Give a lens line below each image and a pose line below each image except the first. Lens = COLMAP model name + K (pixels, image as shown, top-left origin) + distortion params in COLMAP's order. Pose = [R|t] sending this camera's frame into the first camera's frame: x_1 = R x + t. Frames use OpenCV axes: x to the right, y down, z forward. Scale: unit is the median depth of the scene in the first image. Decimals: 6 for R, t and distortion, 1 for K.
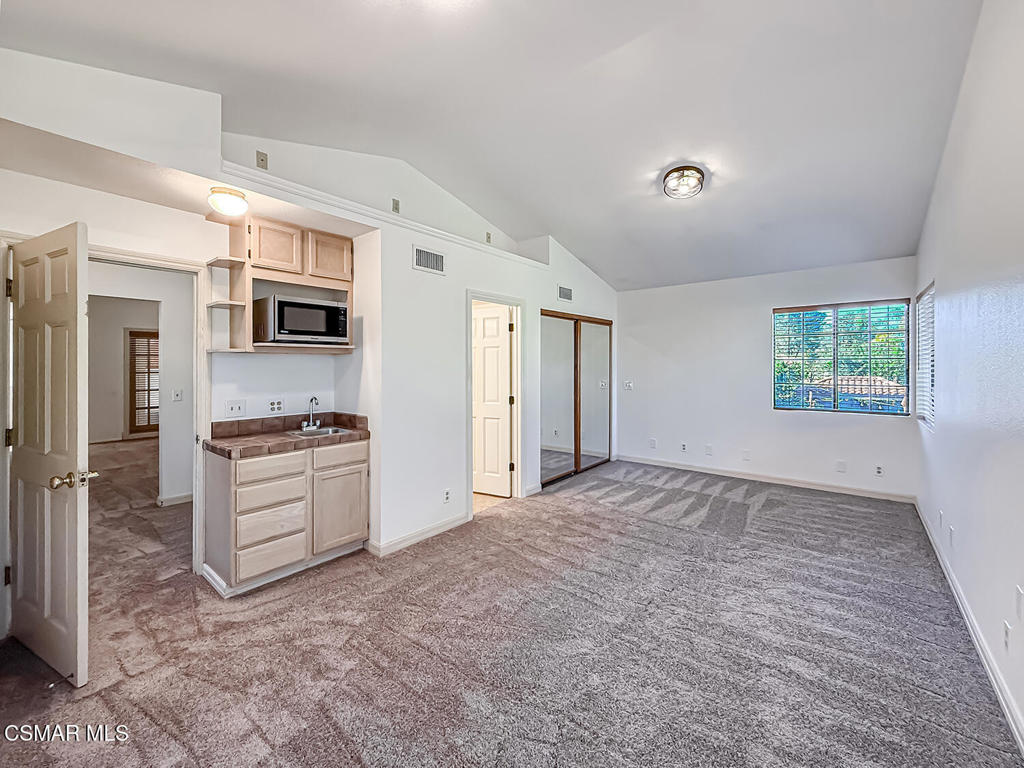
lens RADIAL K [[418.3, 0, 511.2], [0, 418.3, 359.3], [0, 0, 1]] dist [-0.000430, 0.000188]
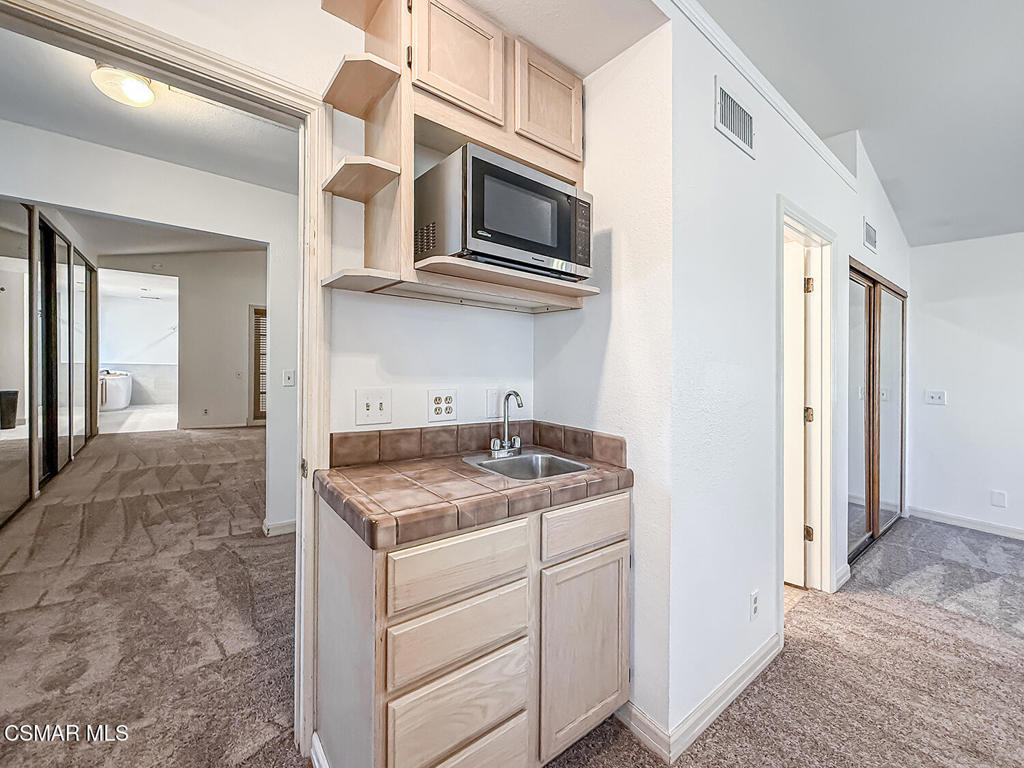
lens RADIAL K [[416.3, 0, 512.0], [0, 416.3, 384.0], [0, 0, 1]] dist [-0.002358, -0.000185]
pose [[0.976546, 0.046327, -0.210268, -0.376729], [-0.034220, 0.997560, 0.060859, 0.052830], [0.212574, -0.052236, 0.975748, 0.527836]]
